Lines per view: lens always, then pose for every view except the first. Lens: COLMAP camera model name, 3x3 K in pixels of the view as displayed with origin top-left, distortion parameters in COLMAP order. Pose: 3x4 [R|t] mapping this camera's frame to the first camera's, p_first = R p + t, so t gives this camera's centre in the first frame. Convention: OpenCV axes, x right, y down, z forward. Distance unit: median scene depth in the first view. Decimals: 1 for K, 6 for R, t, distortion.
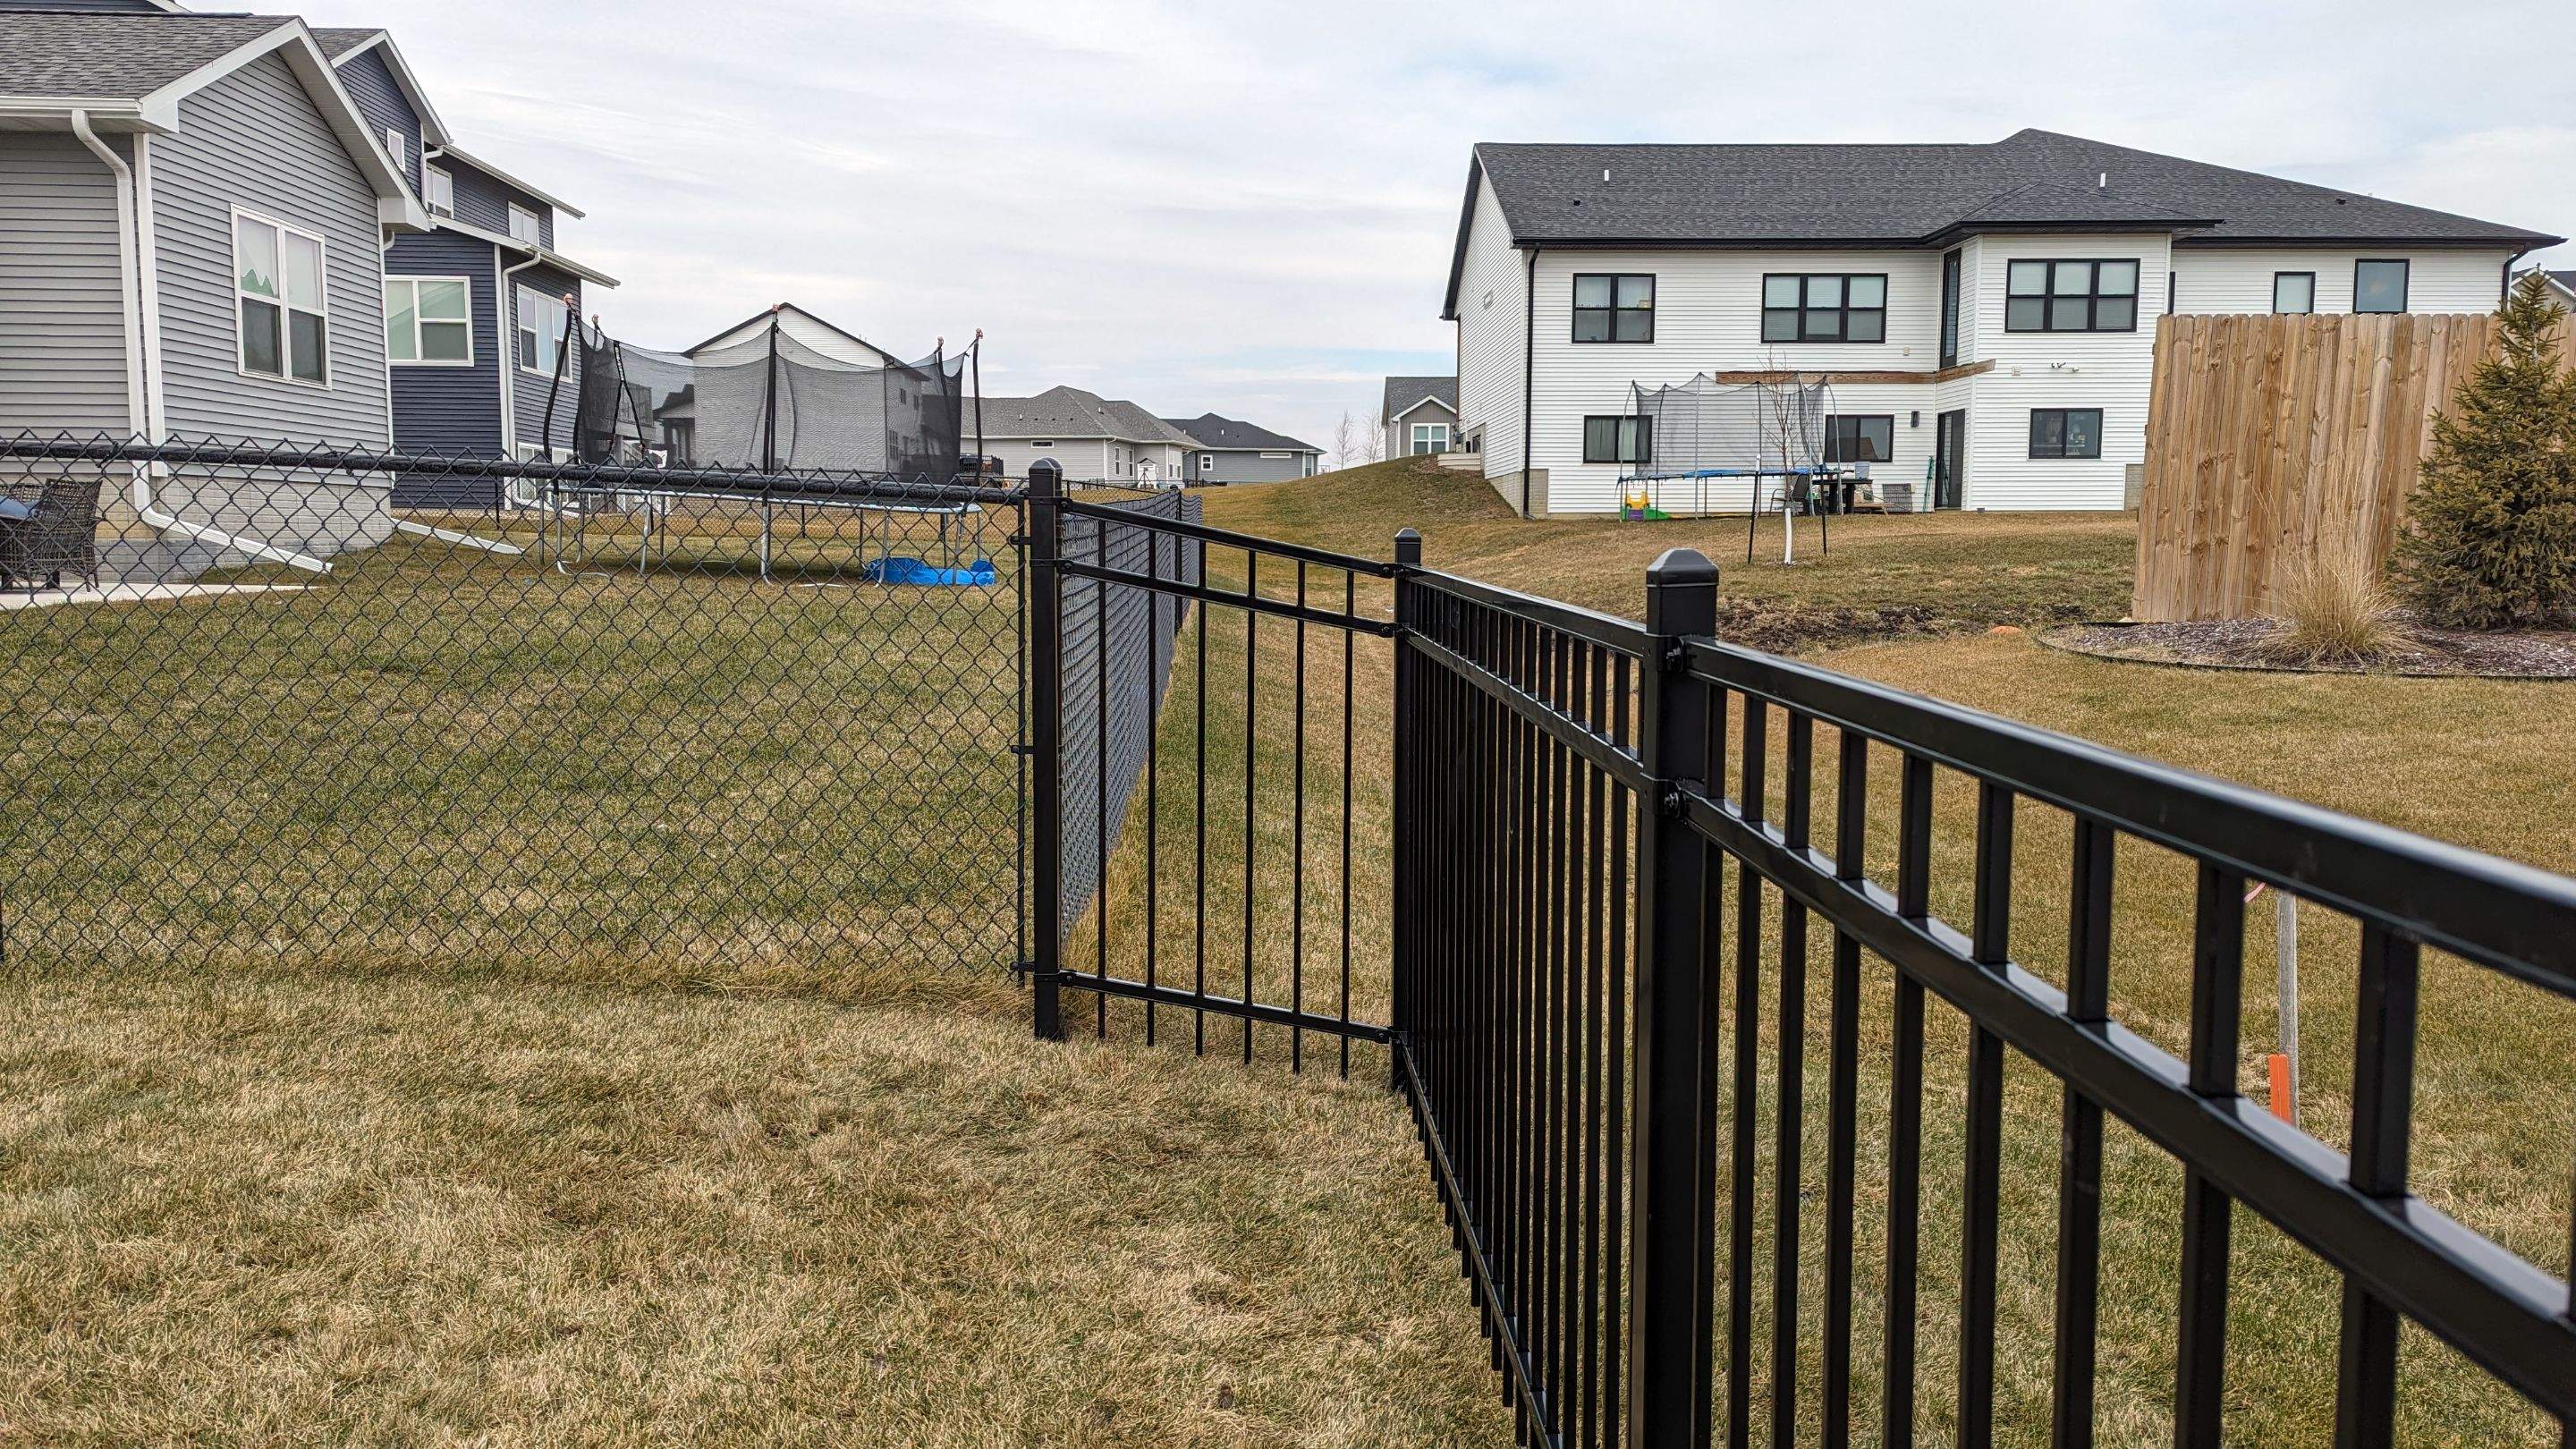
lens RADIAL K [[1816.4, 0, 1281.3], [0, 1816.4, 715.1], [0, 0, 1]] dist [0.081300, -0.078077]
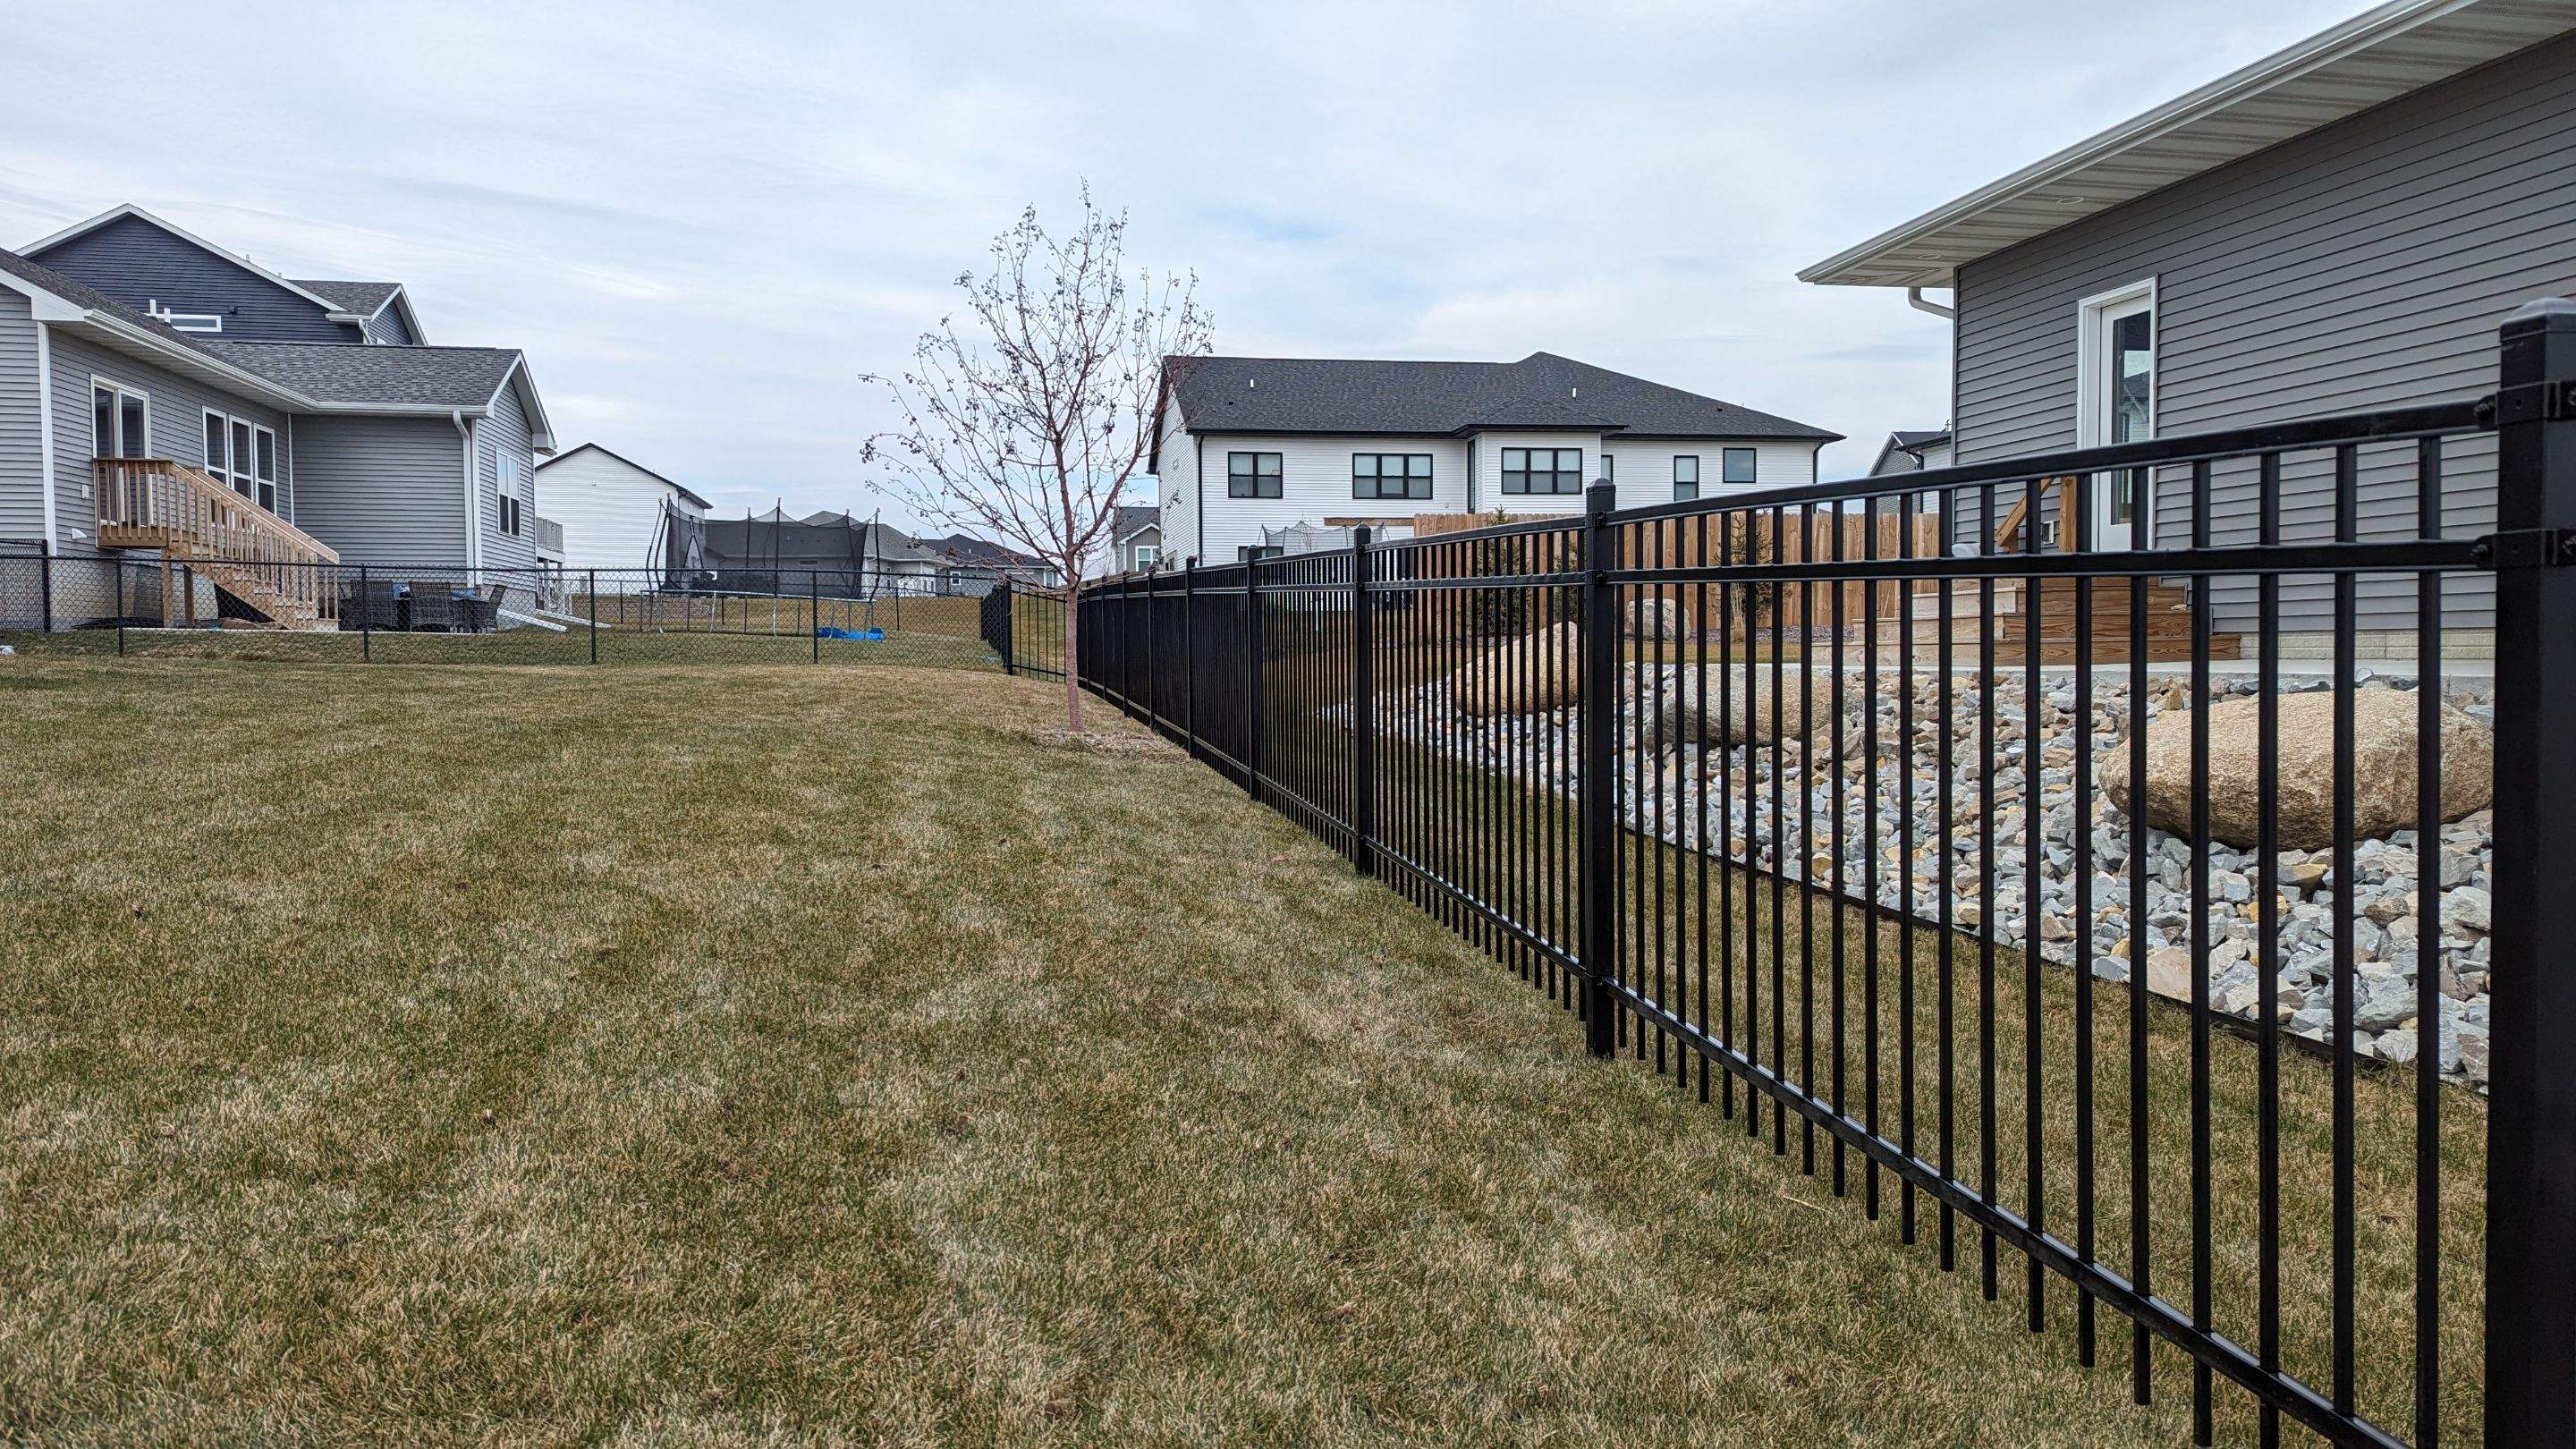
lens RADIAL K [[1816.4, 0, 1295.8], [0, 1816.4, 732.5], [0, 0, 1]] dist [0.081300, -0.078077]
pose [[0.988796, -0.015753, 0.148439, -0.009651], [0.023730, 0.998359, -0.052120, 0.067239], [-0.147375, 0.055058, 0.987547, -0.470225]]
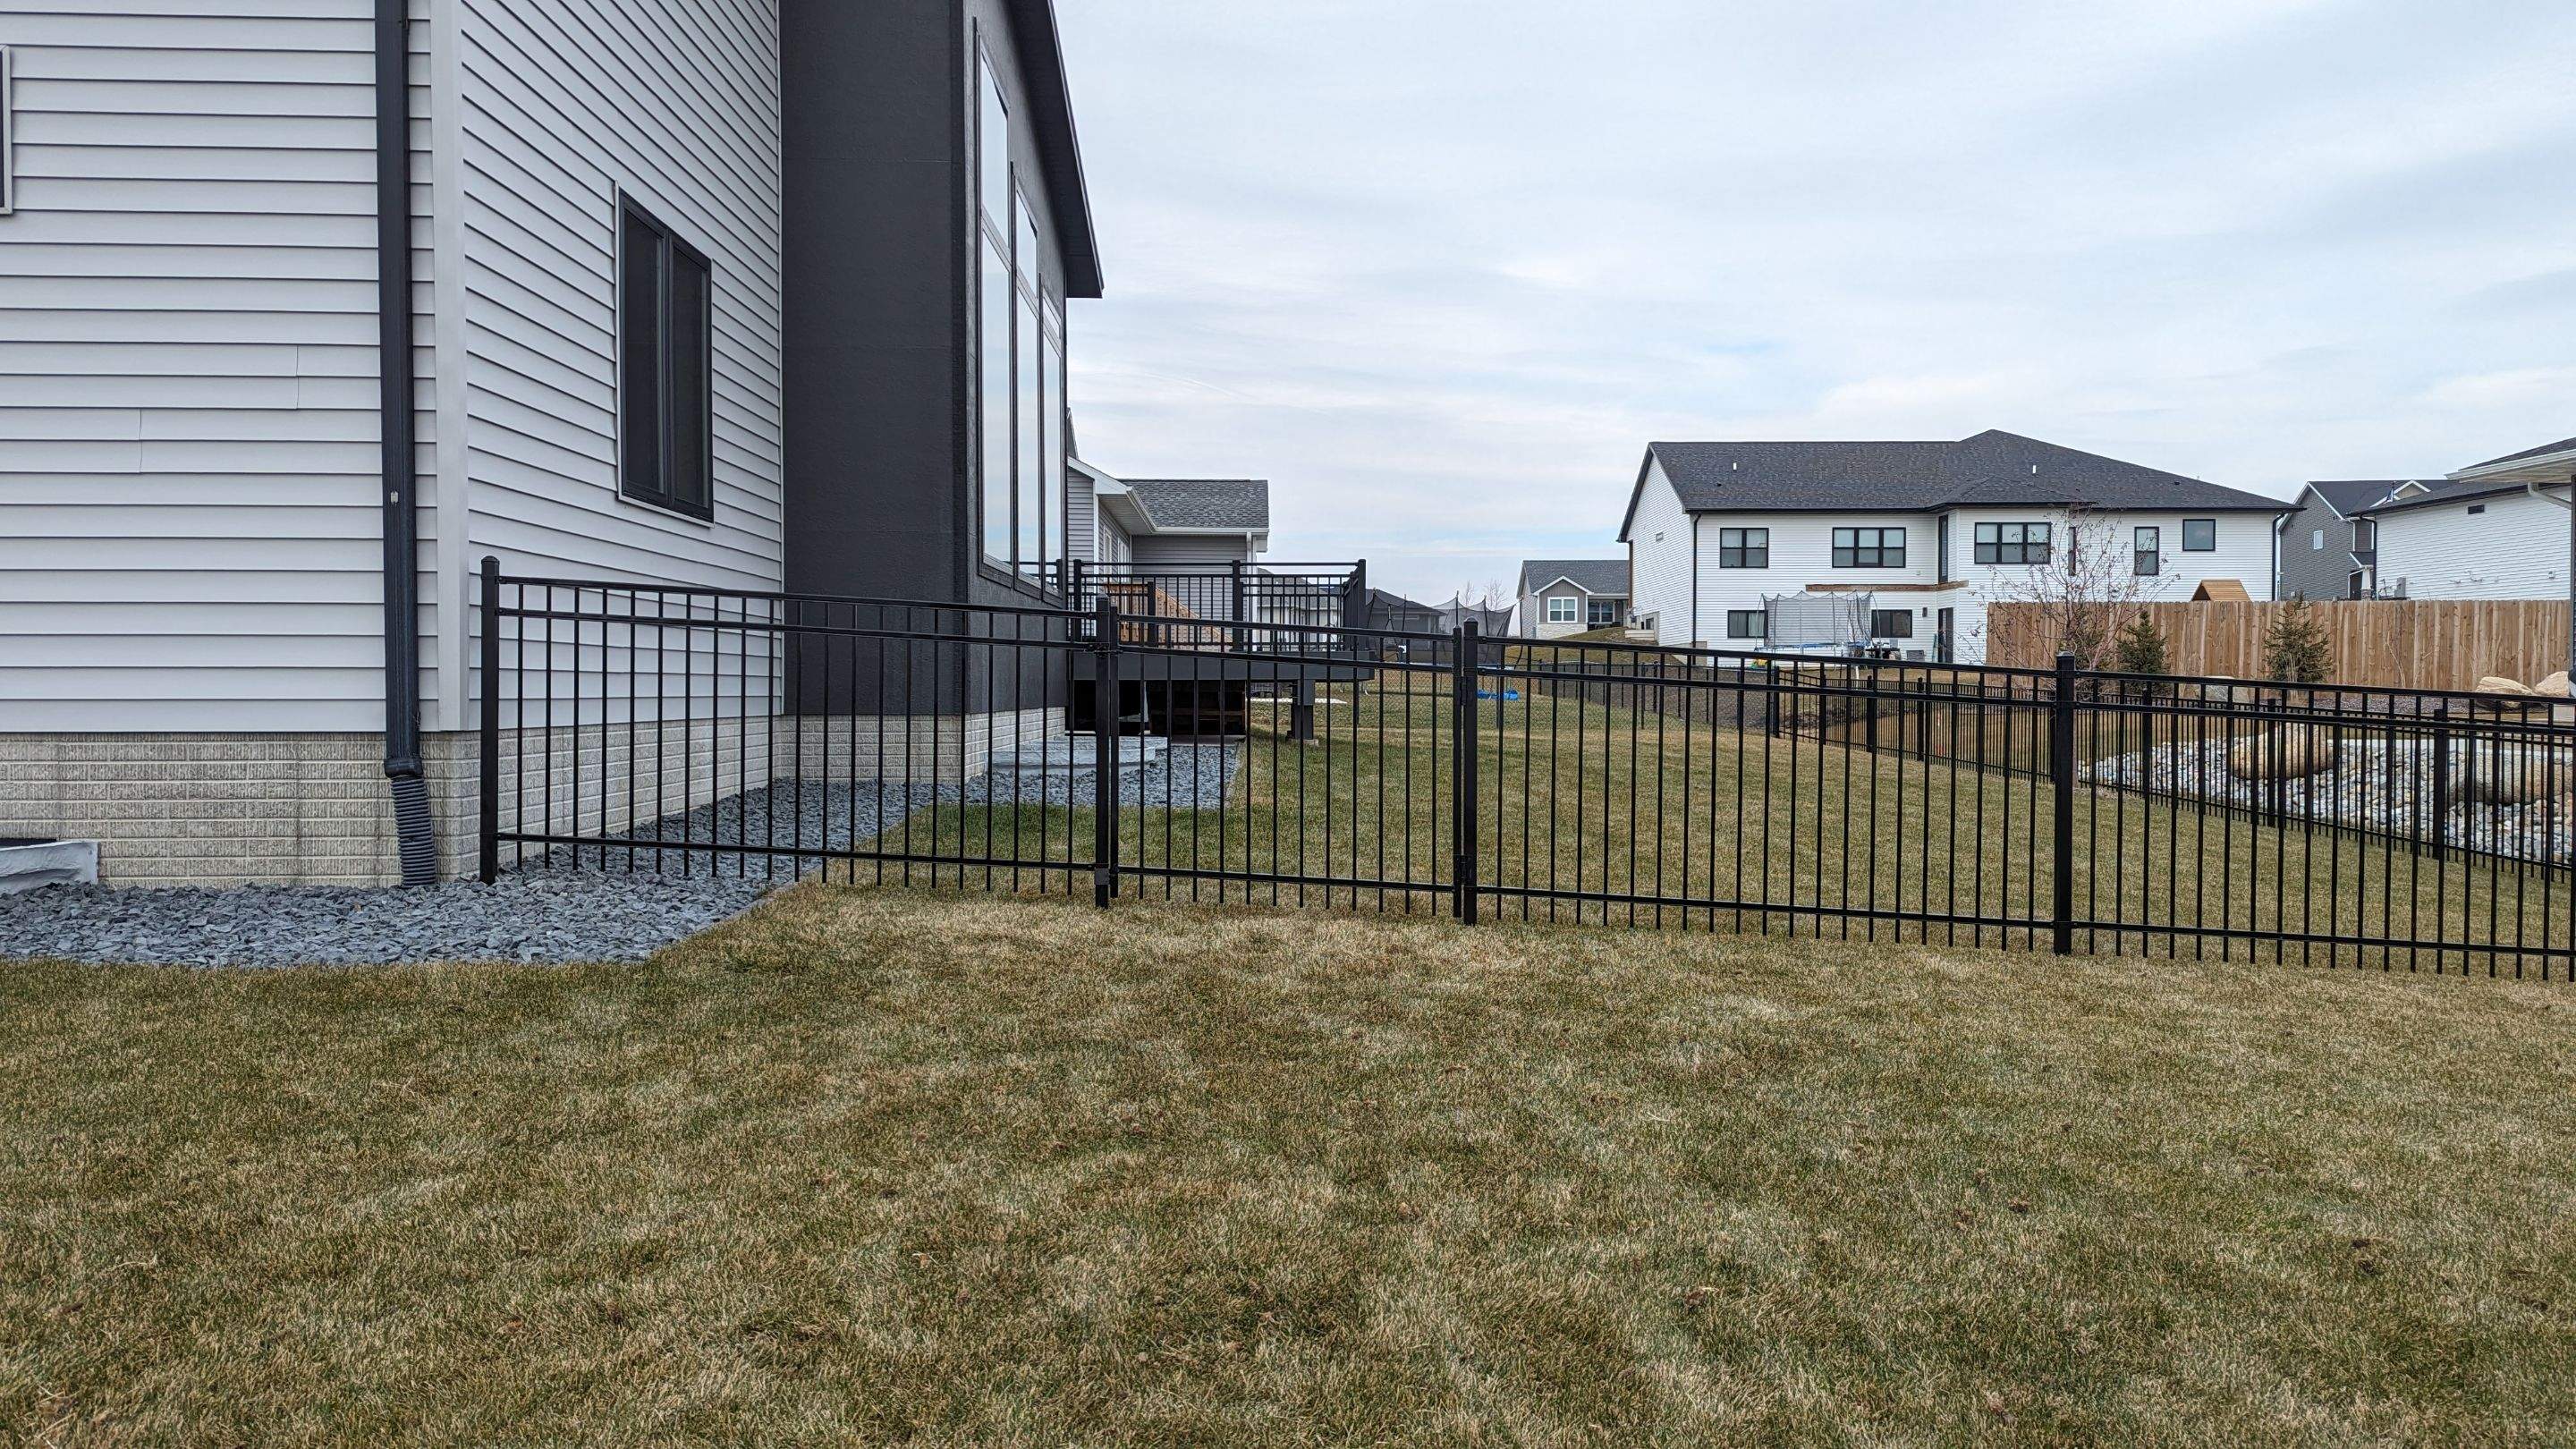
lens RADIAL K [[1816.4, 0, 1310.6], [0, 1816.4, 718.9], [0, 0, 1]] dist [0.081300, -0.078077]
pose [[0.999959, -0.001546, -0.008897, -0.210311], [0.000828, 0.996774, -0.080249, 0.073001], [0.008992, 0.080239, 0.996735, -0.694934]]
